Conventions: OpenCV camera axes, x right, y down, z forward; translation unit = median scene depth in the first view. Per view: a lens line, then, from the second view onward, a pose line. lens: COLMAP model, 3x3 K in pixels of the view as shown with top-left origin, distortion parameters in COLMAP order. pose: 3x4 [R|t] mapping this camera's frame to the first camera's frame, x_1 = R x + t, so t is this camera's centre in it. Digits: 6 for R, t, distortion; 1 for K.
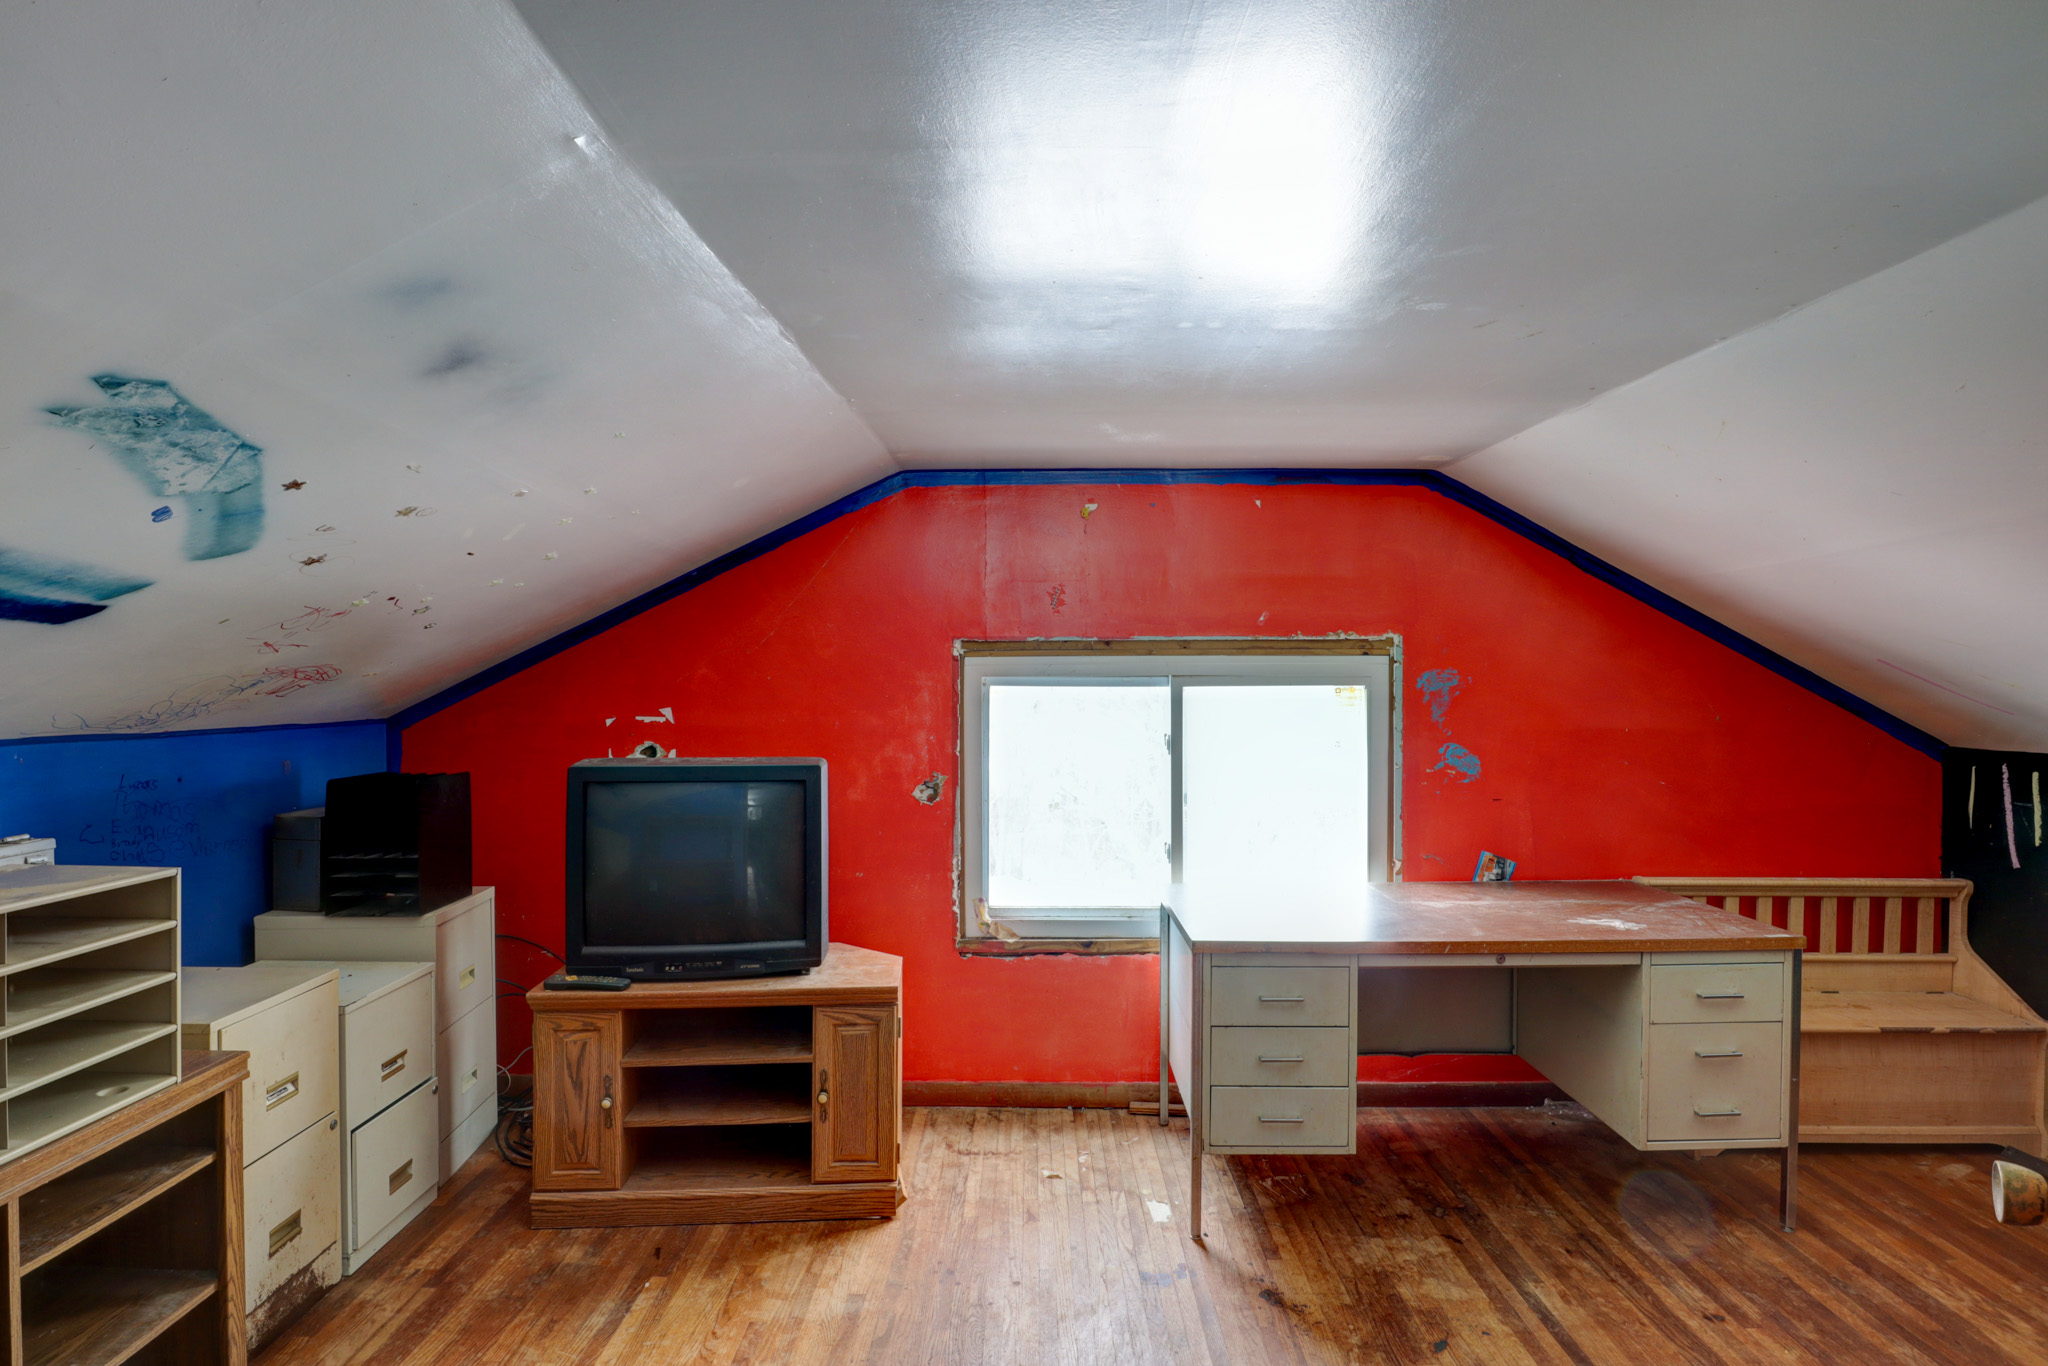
lens RADIAL K [[1029.4, 0, 1040.0], [0, 1029.4, 686.3], [0, 0, 1]] dist [-0.047667, 0.014150]
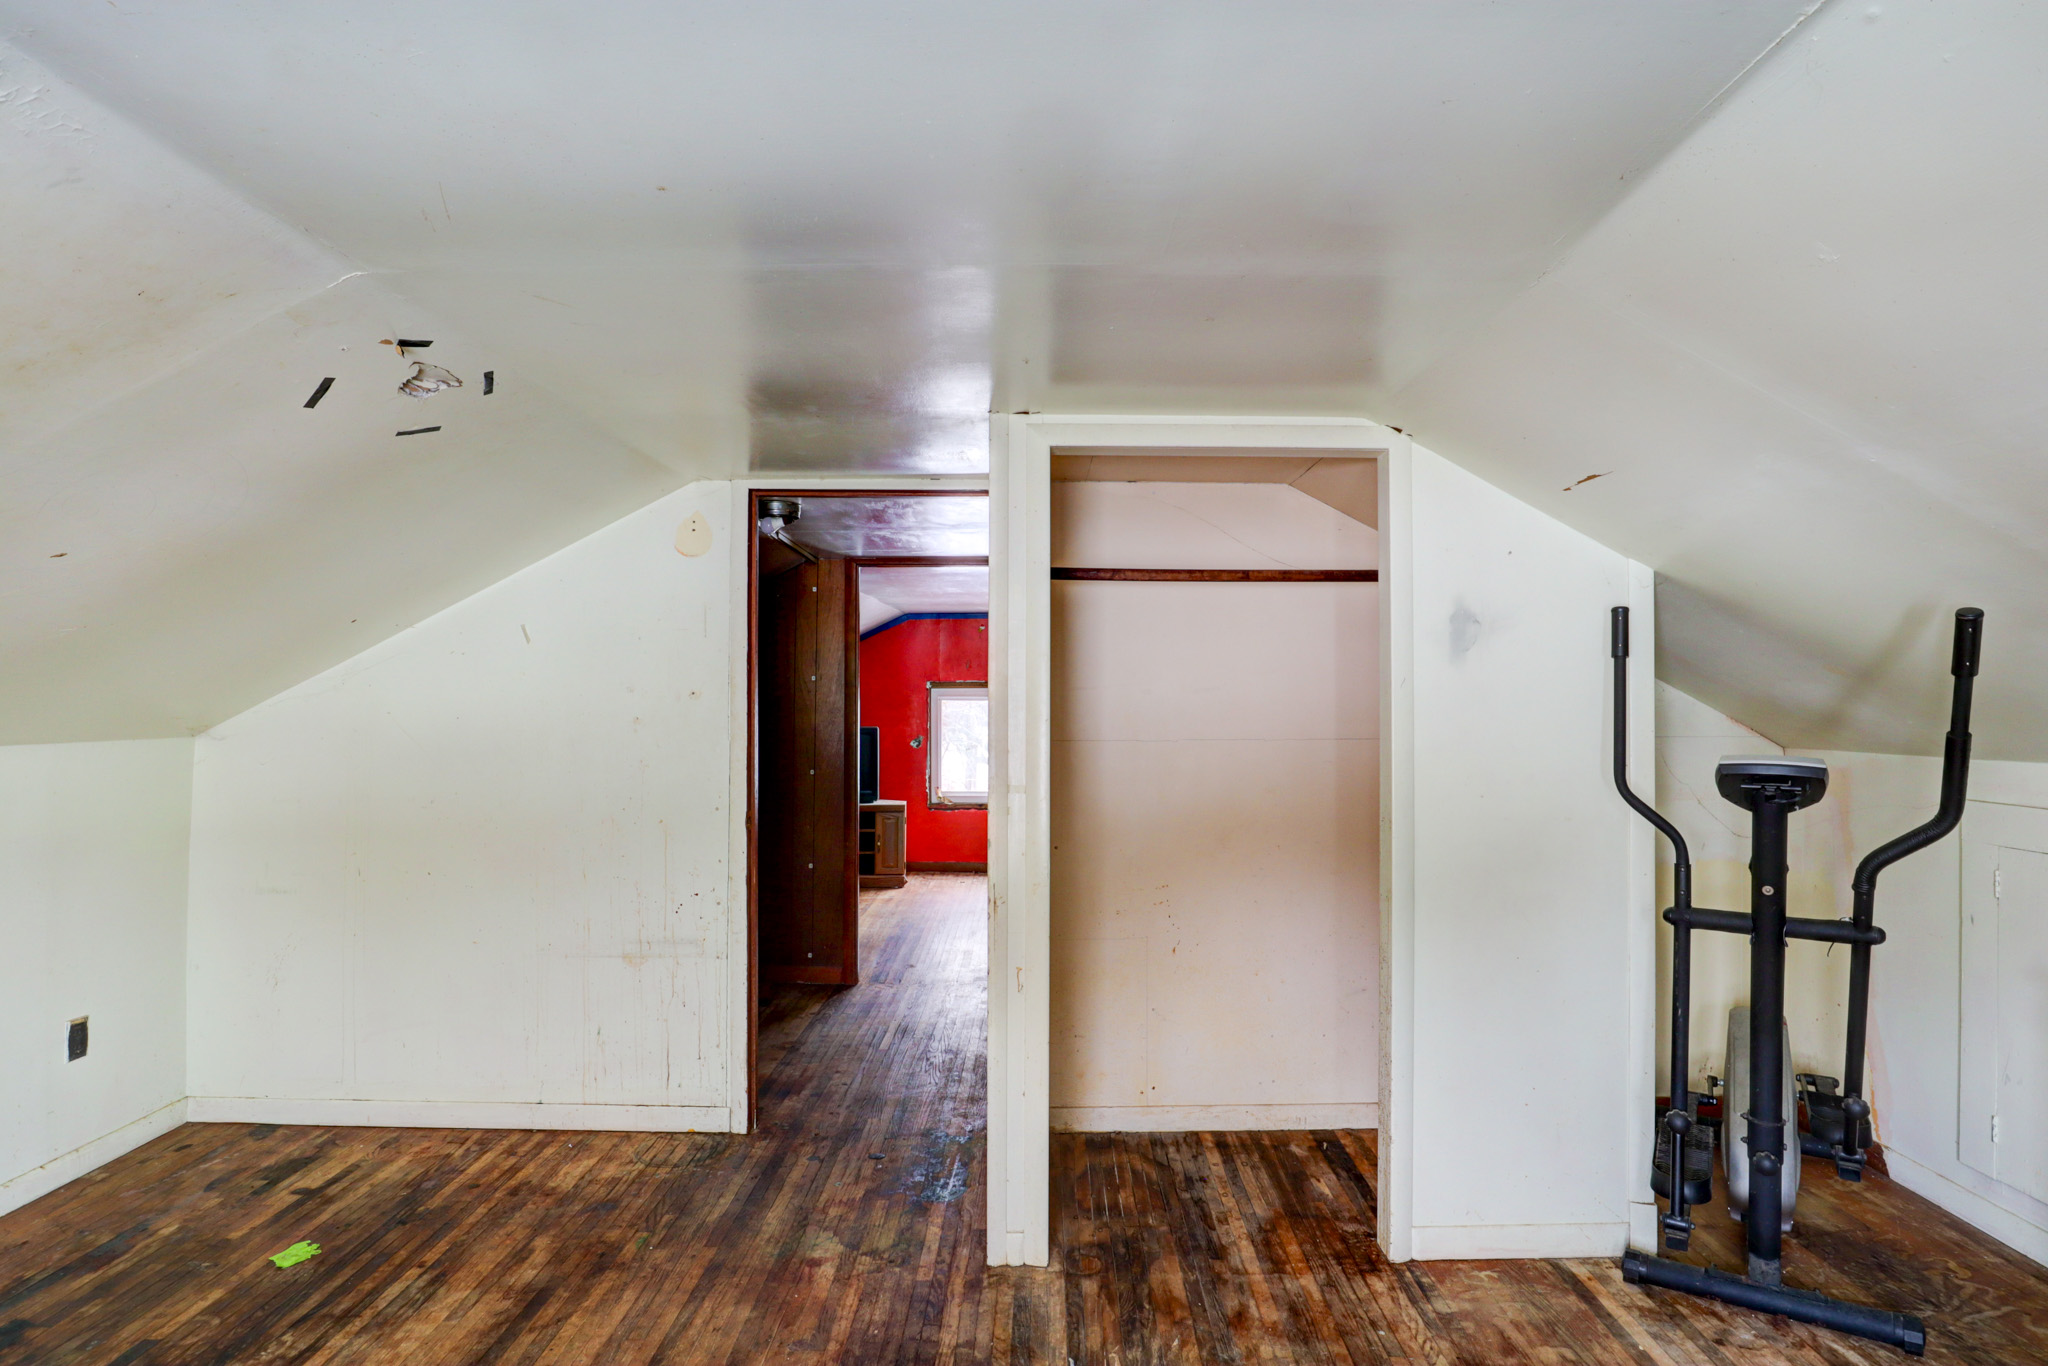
lens RADIAL K [[1029.4, 0, 1040.0], [0, 1029.4, 686.3], [0, 0, 1]] dist [-0.047667, 0.014150]
pose [[0.999969, 0.001524, 0.007727, 0.172124], [-0.001432, 0.999928, -0.011920, -0.005004], [-0.007745, 0.011909, 0.999899, -1.502772]]
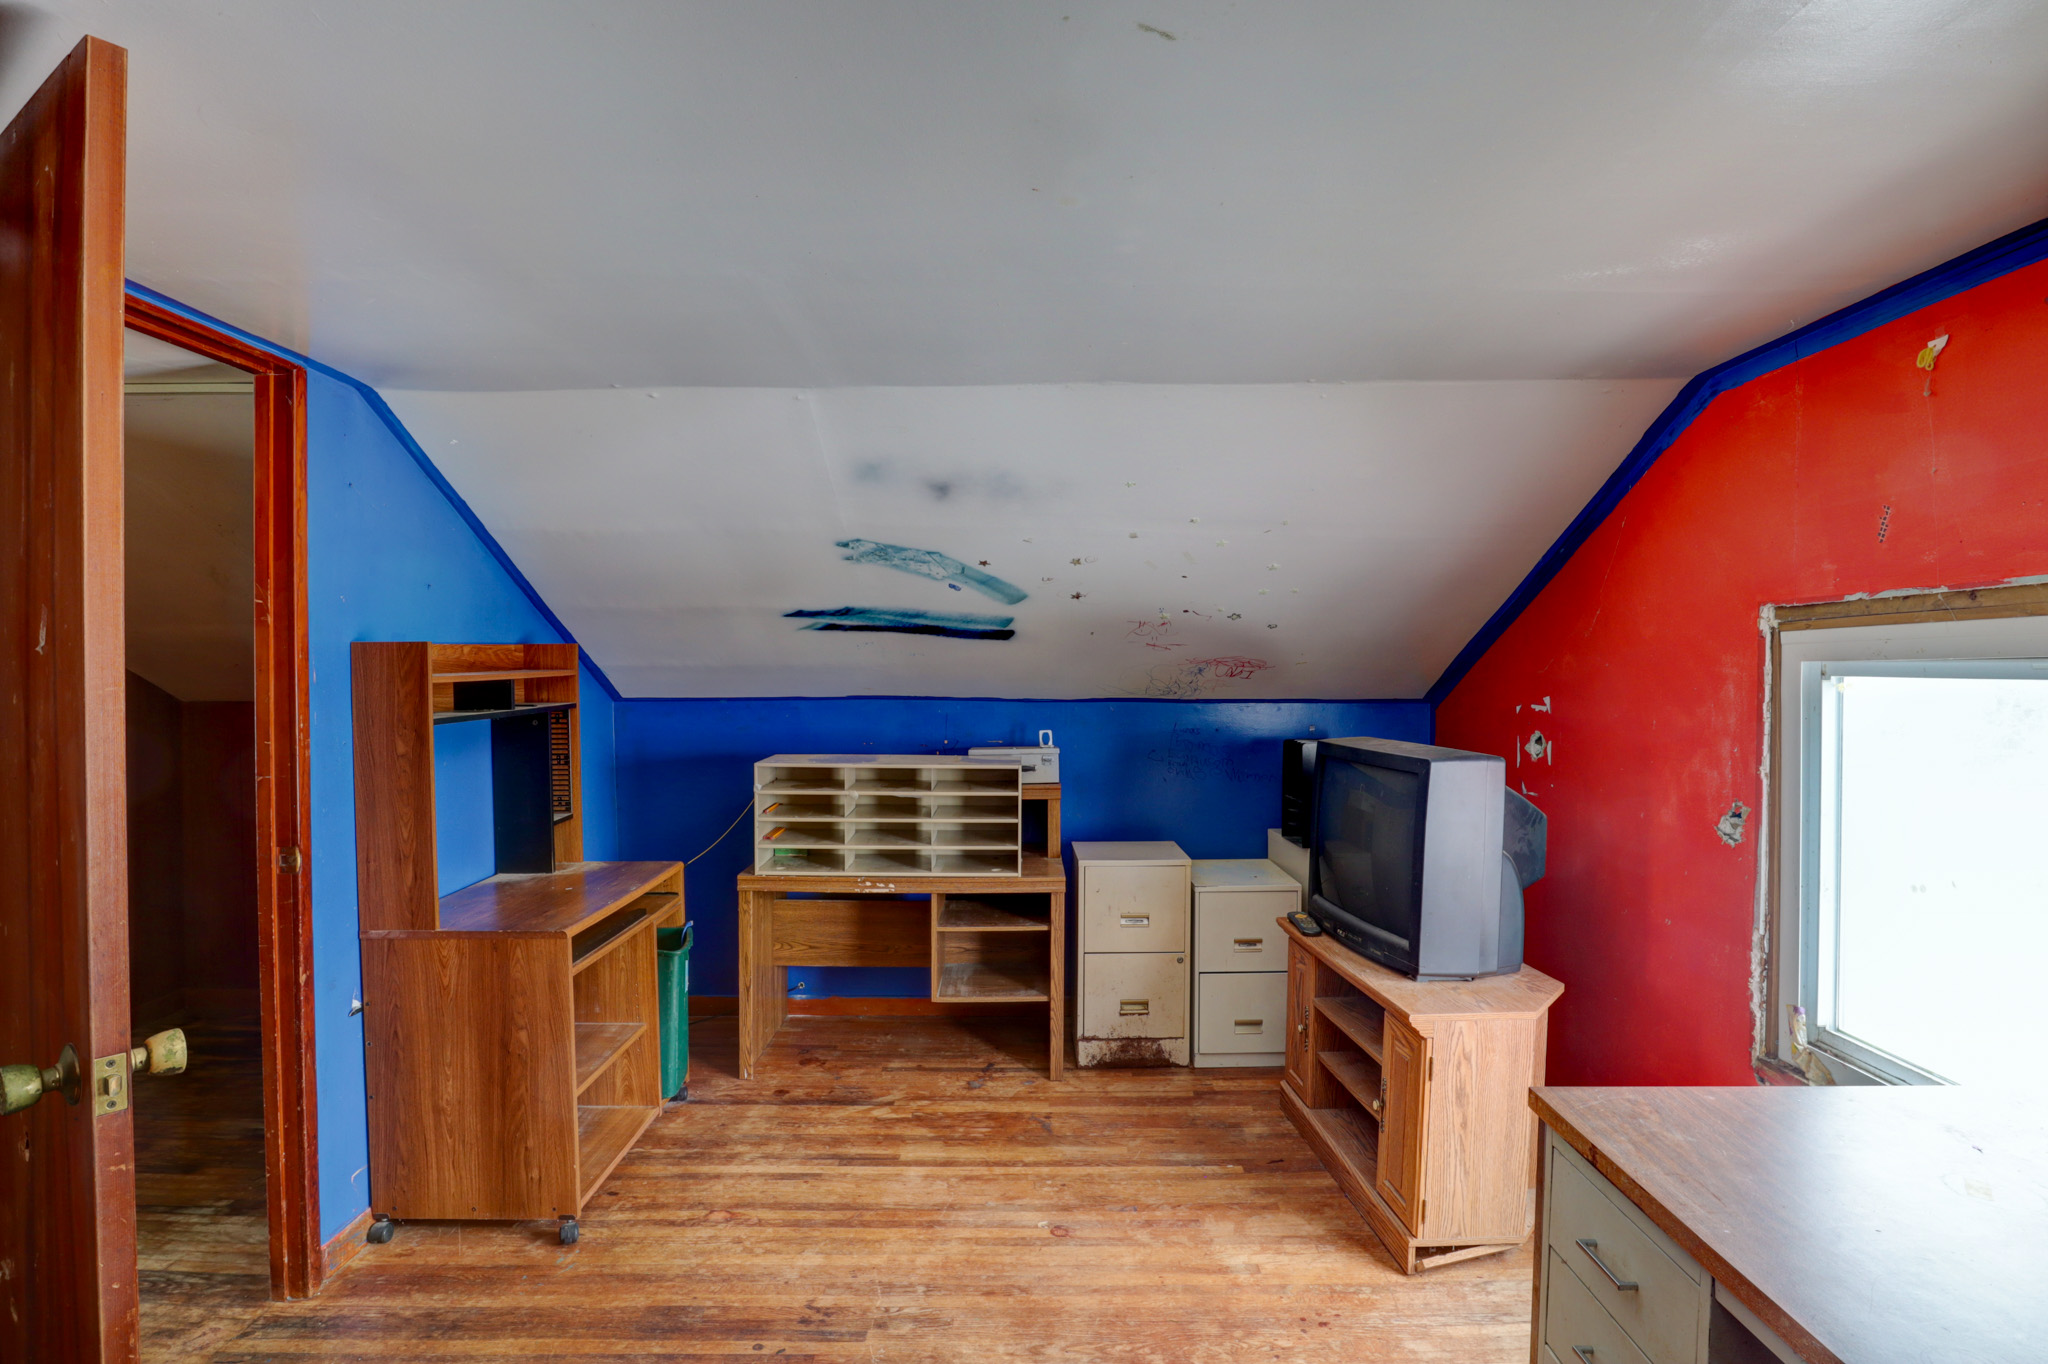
lens RADIAL K [[1029.4, 0, 1040.0], [0, 1029.4, 685.3], [0, 0, 1]] dist [-0.047667, 0.014150]
pose [[0.003415, 0.016732, -0.999854, 0.582689], [-0.005319, 0.999846, 0.016714, -0.002373], [0.999980, 0.005262, 0.003504, 0.541598]]
